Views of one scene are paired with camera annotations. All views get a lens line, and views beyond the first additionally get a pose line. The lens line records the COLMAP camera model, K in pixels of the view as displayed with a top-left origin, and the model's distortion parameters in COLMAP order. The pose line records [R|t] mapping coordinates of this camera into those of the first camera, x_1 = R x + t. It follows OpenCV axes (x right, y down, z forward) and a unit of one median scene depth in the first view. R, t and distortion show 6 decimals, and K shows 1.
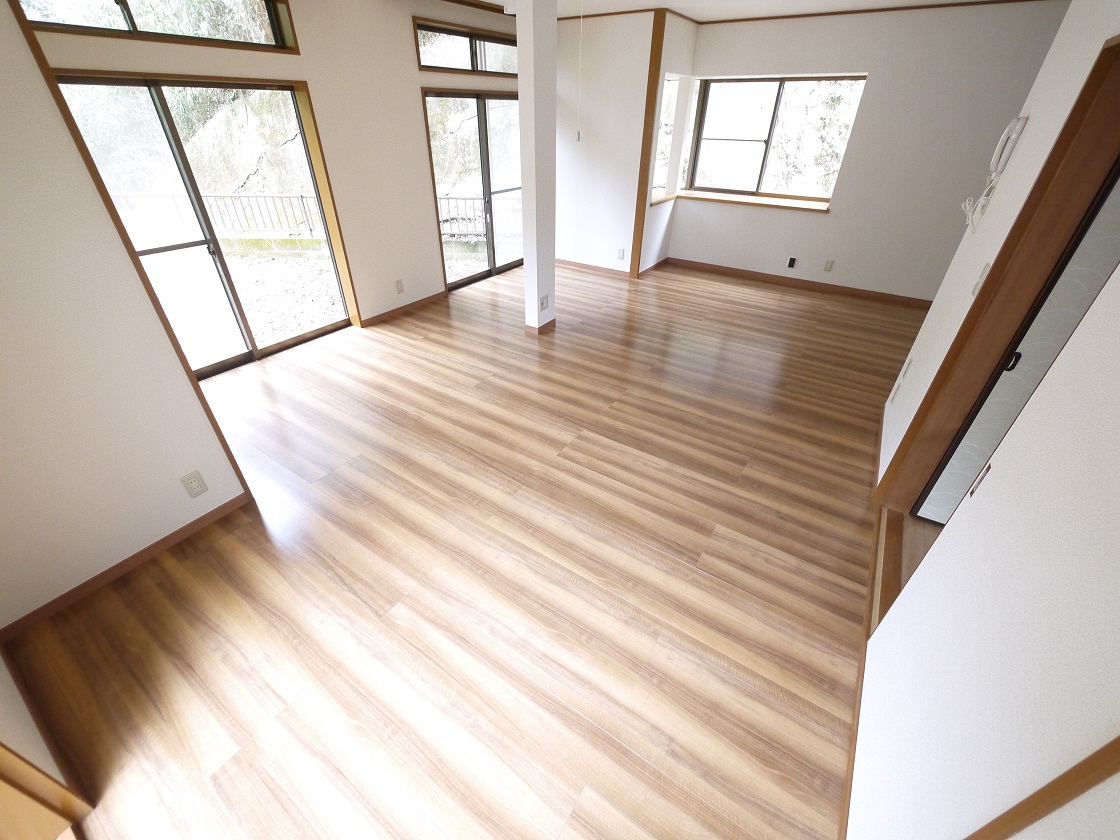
lens RADIAL K [[462.4, 0, 557.2], [0, 462.4, 413.5], [0, 0, 1]] dist [-0.008034, 0.000822]
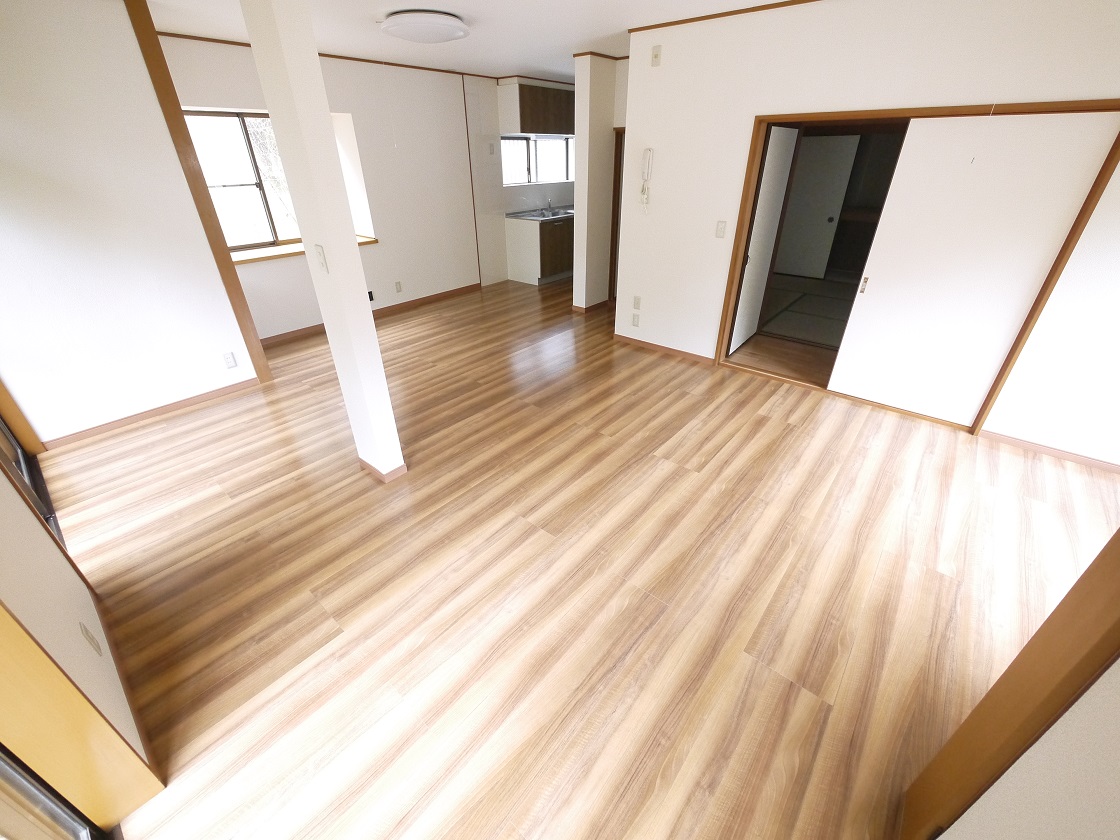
lens RADIAL K [[462.4, 0, 557.2], [0, 462.4, 413.5], [0, 0, 1]] dist [-0.008034, 0.000822]
pose [[0.115344, -0.500025, 0.858295, -0.793433], [0.551749, 0.750758, 0.363228, -0.516528], [-0.825995, 0.431668, 0.362484, 0.777600]]
